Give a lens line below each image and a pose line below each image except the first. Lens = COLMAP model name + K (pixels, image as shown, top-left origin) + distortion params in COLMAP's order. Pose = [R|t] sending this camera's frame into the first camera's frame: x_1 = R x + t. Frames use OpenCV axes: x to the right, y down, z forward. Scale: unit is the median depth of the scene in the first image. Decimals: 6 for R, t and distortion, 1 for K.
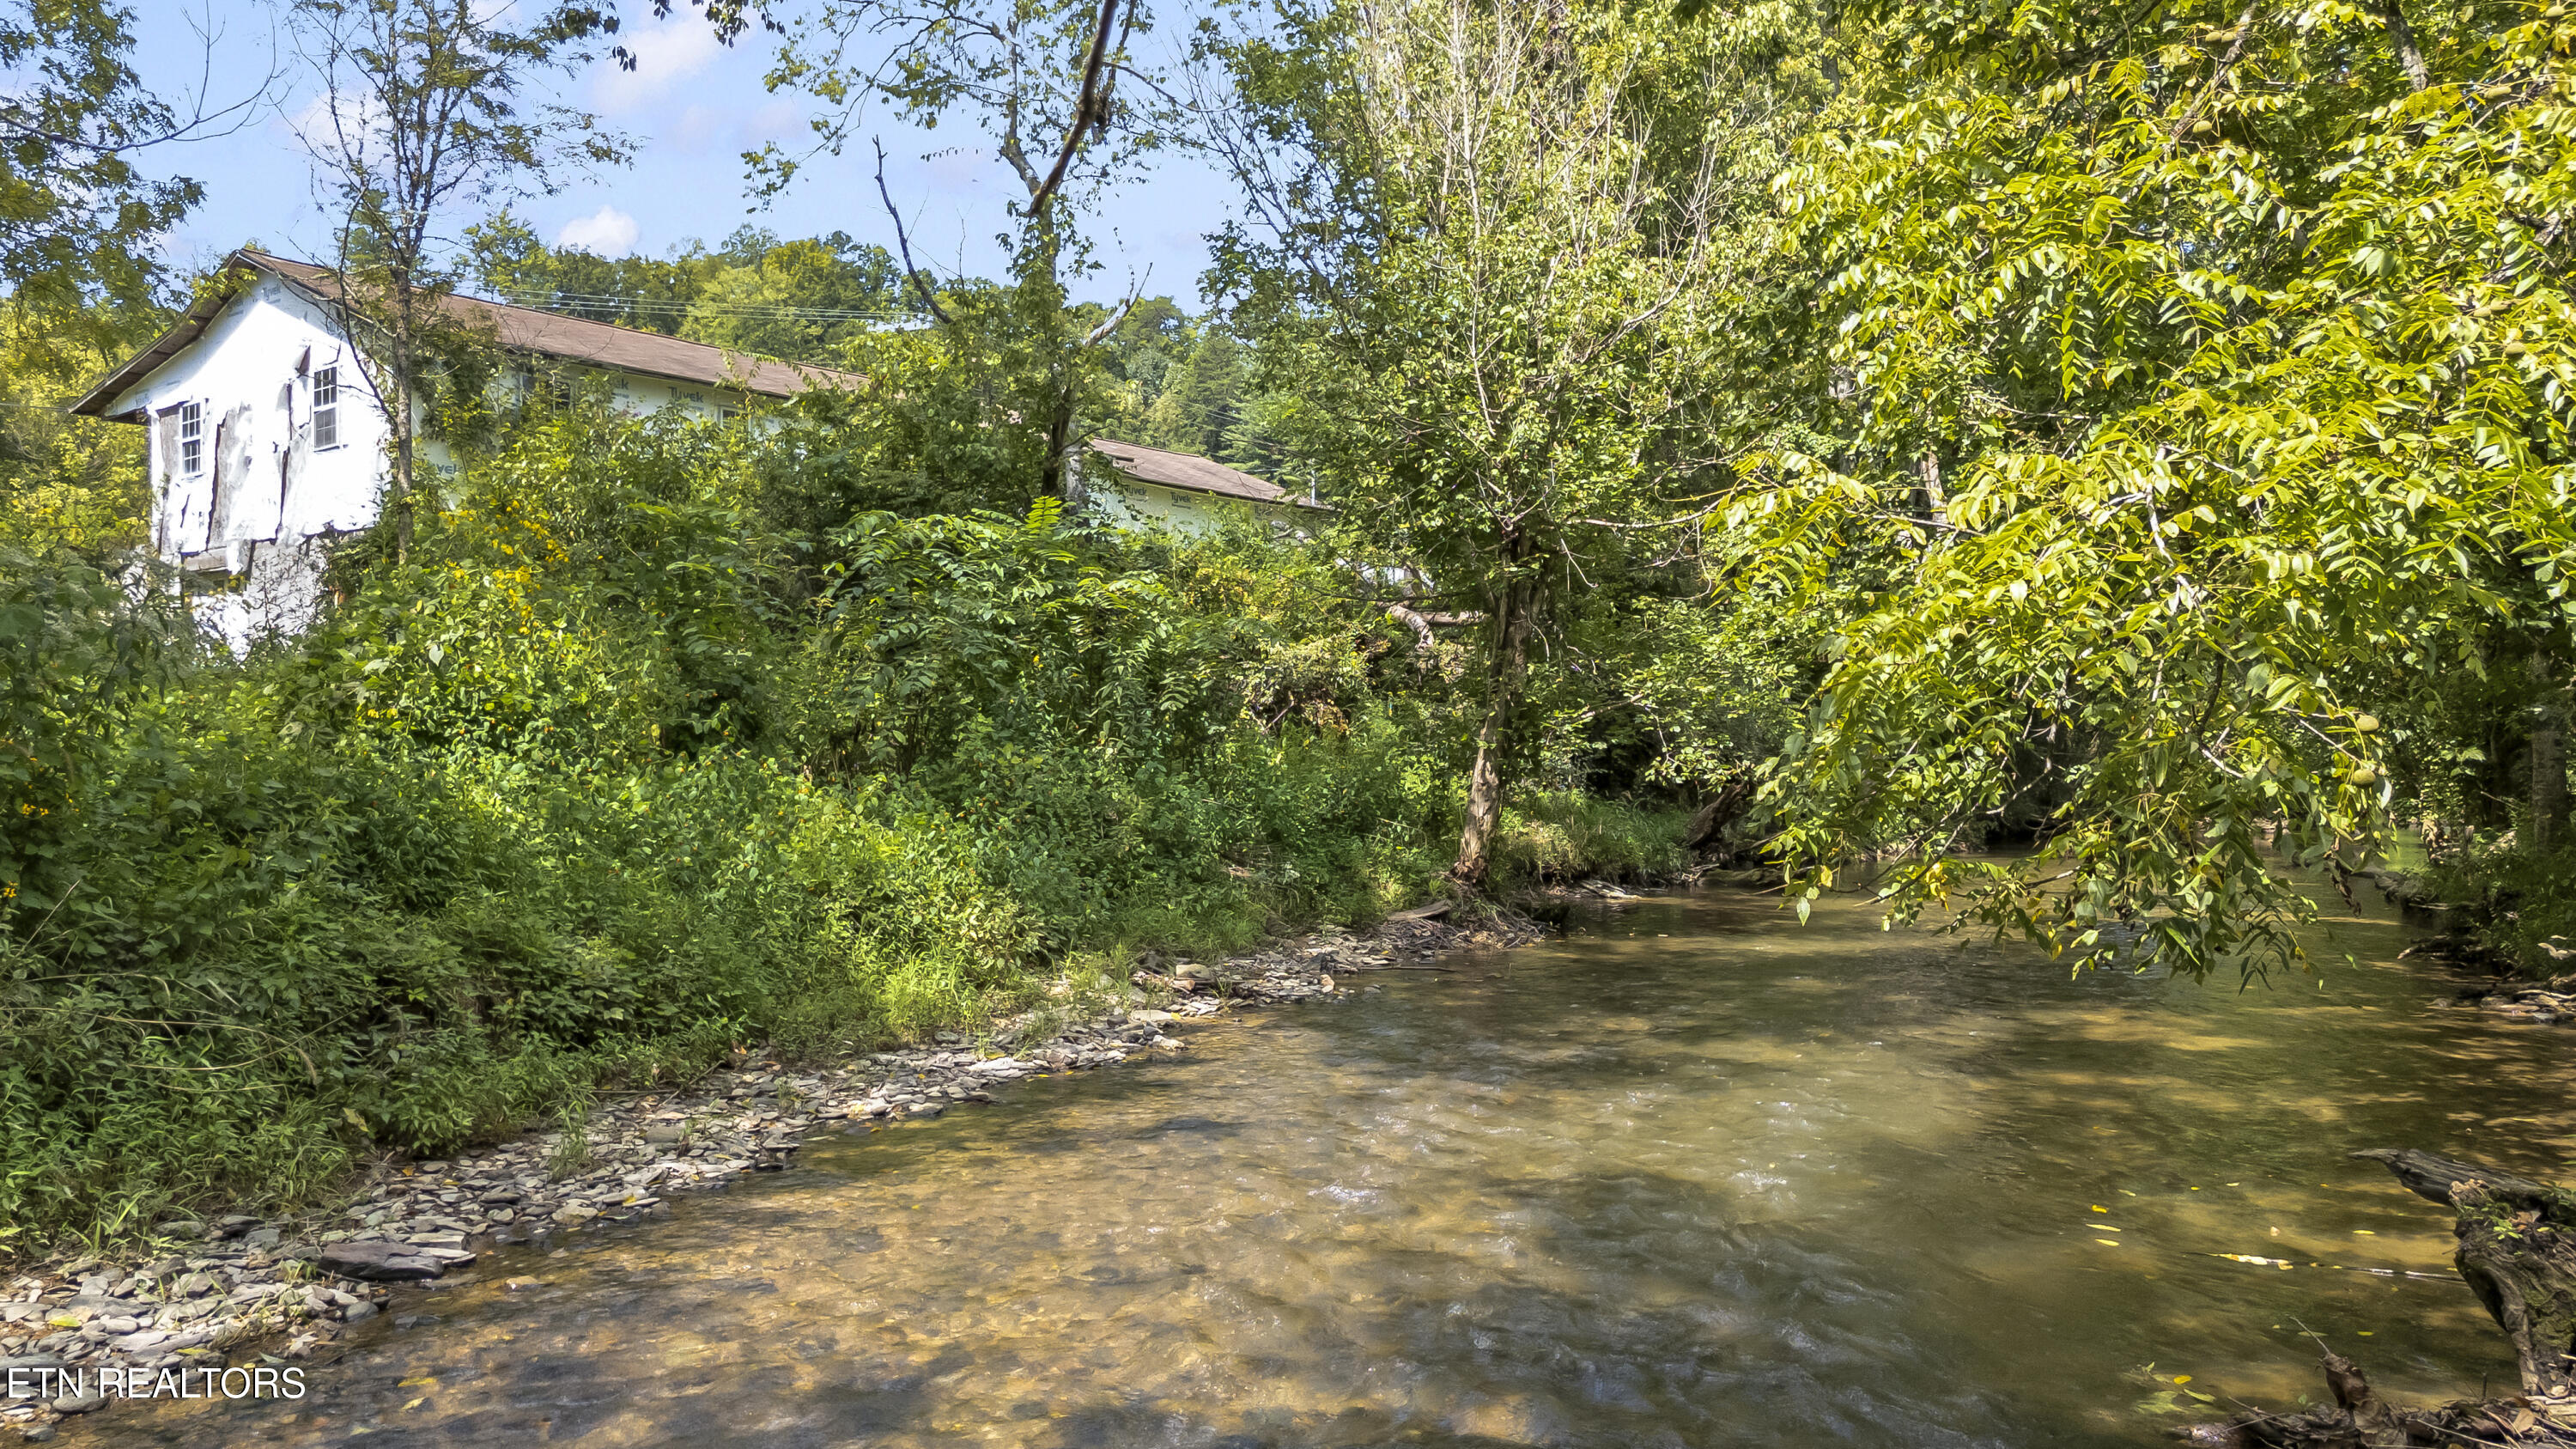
lens RADIAL K [[1918.1, 0, 1253.7], [0, 1918.1, 720.8], [0, 0, 1]] dist [0.153489, -0.101530]
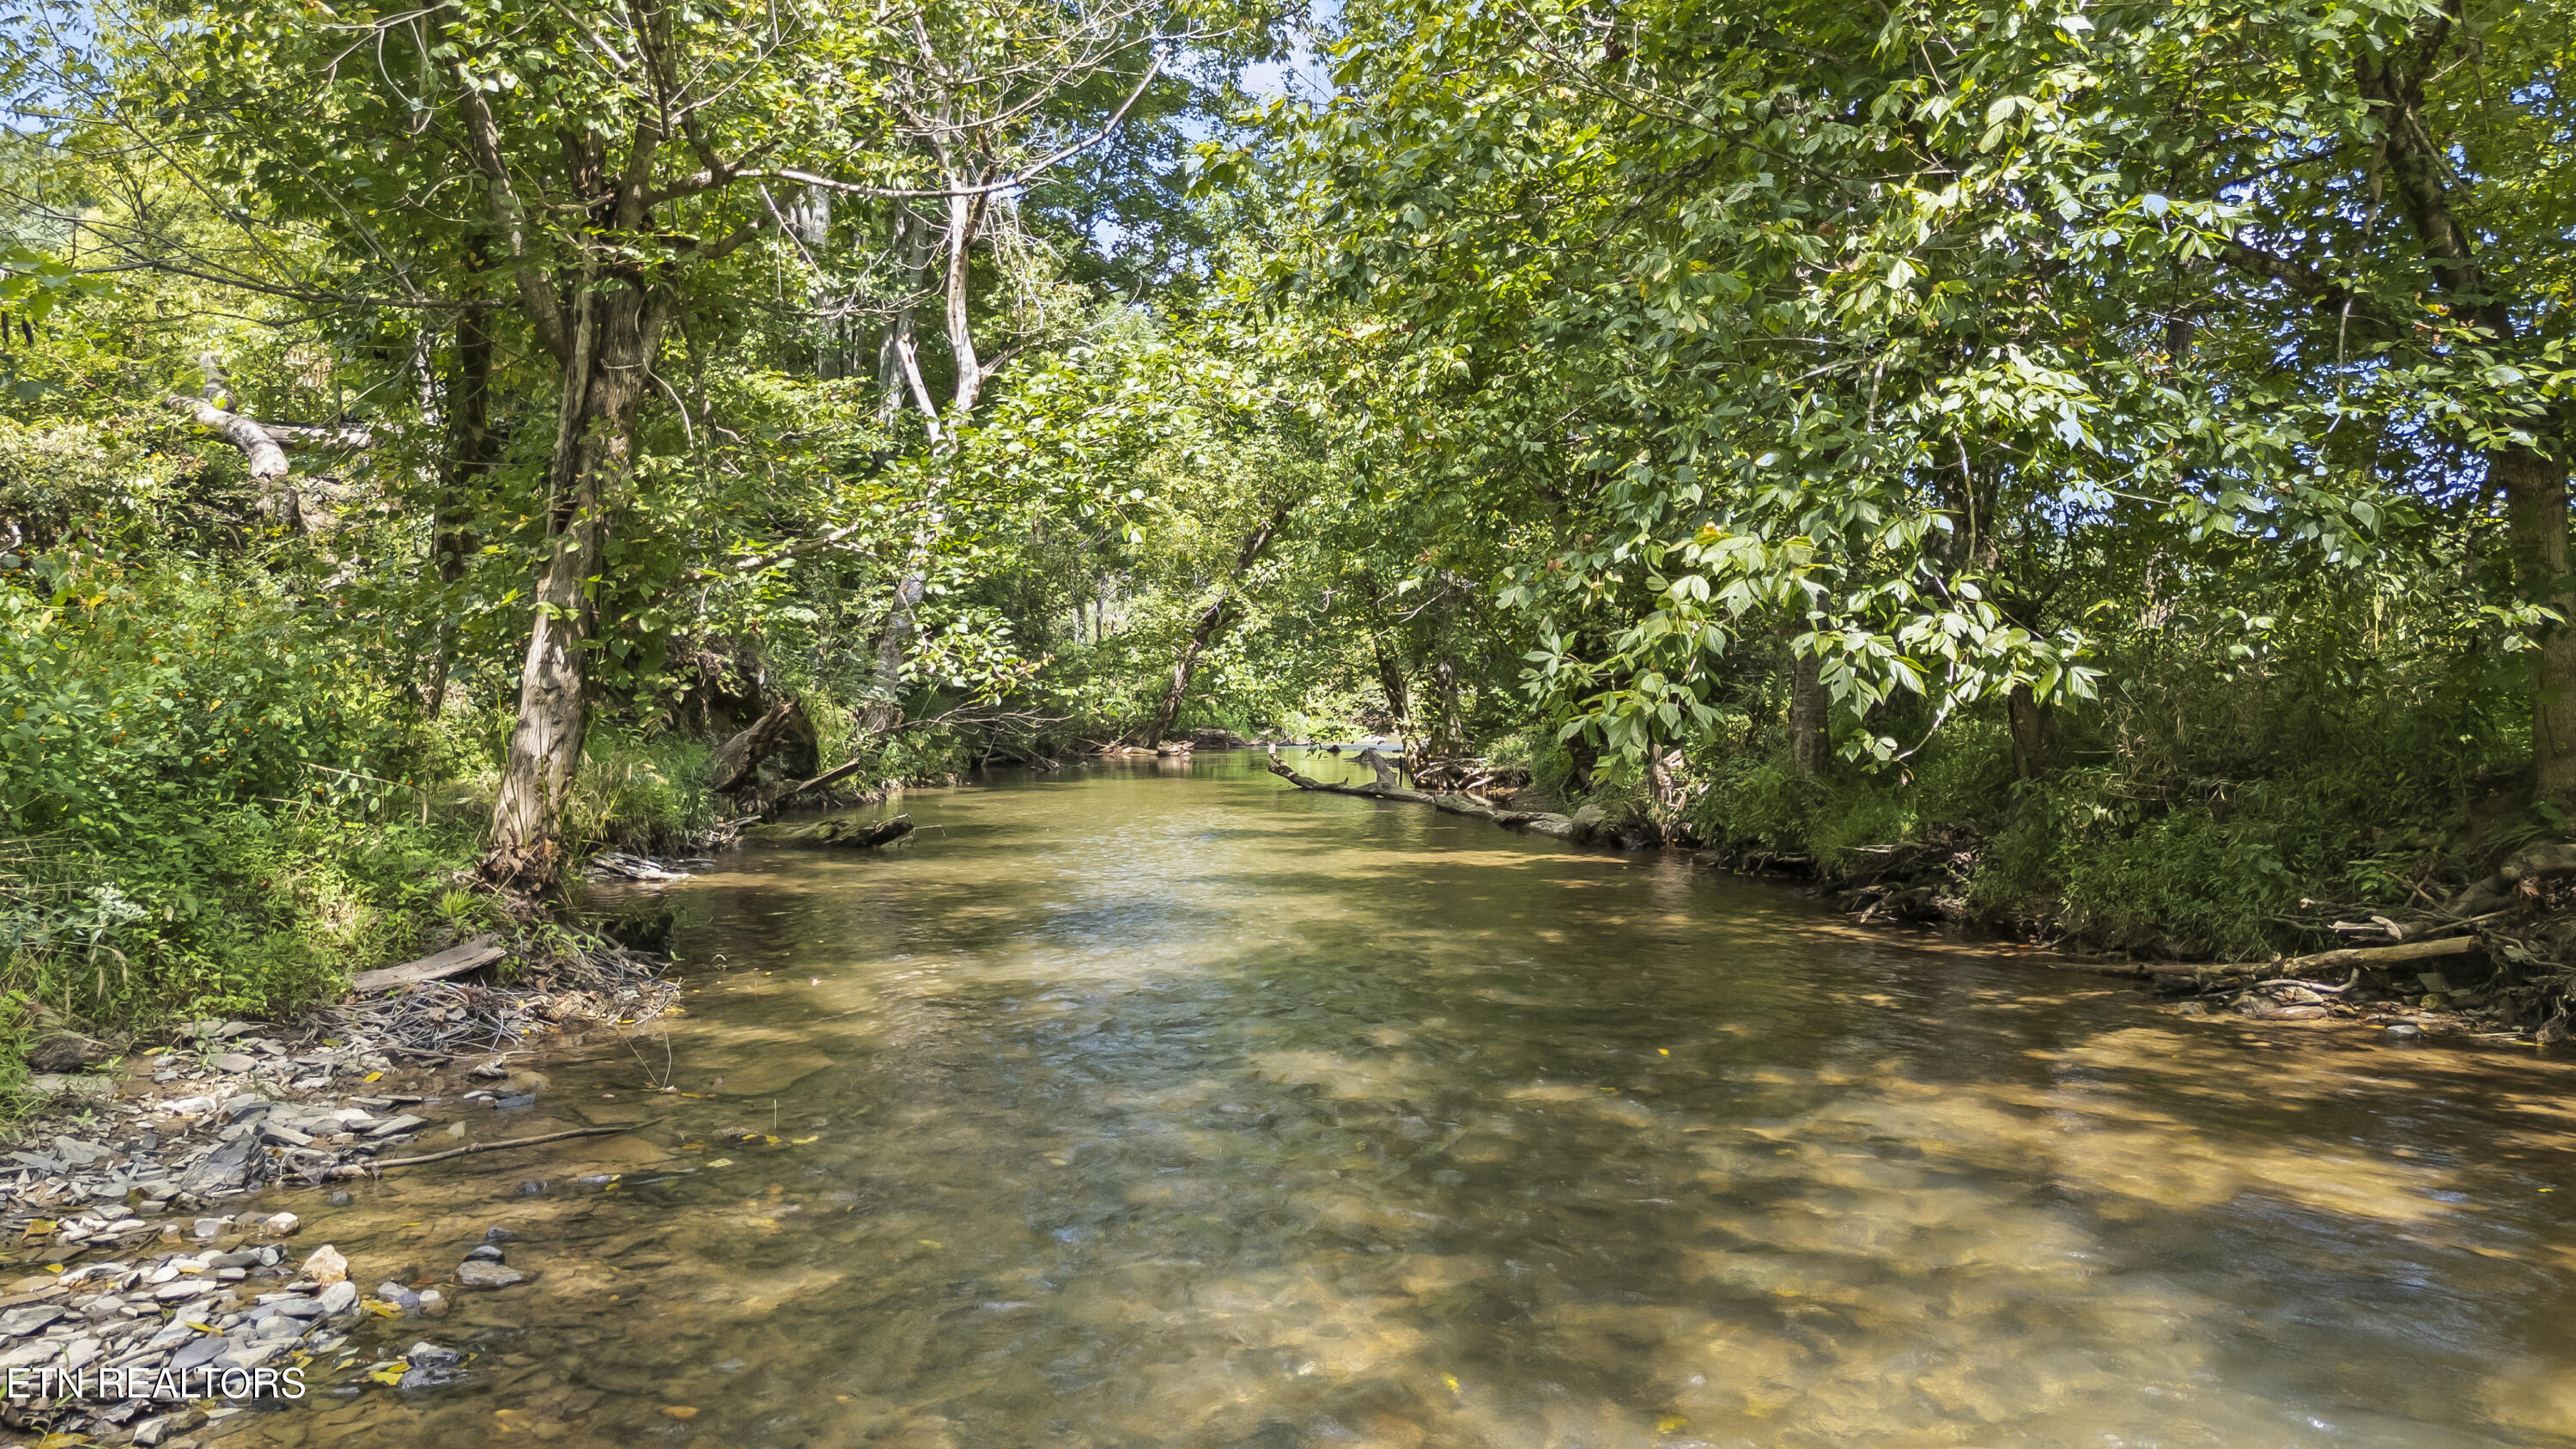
lens RADIAL K [[1918.1, 0, 1253.7], [0, 1918.1, 720.8], [0, 0, 1]] dist [0.153489, -0.101530]
pose [[0.821083, -0.005460, 0.570783, -0.018905], [-0.015067, 0.999399, 0.031233, 0.022357], [-0.570611, -0.034245, 0.820506, 0.481033]]
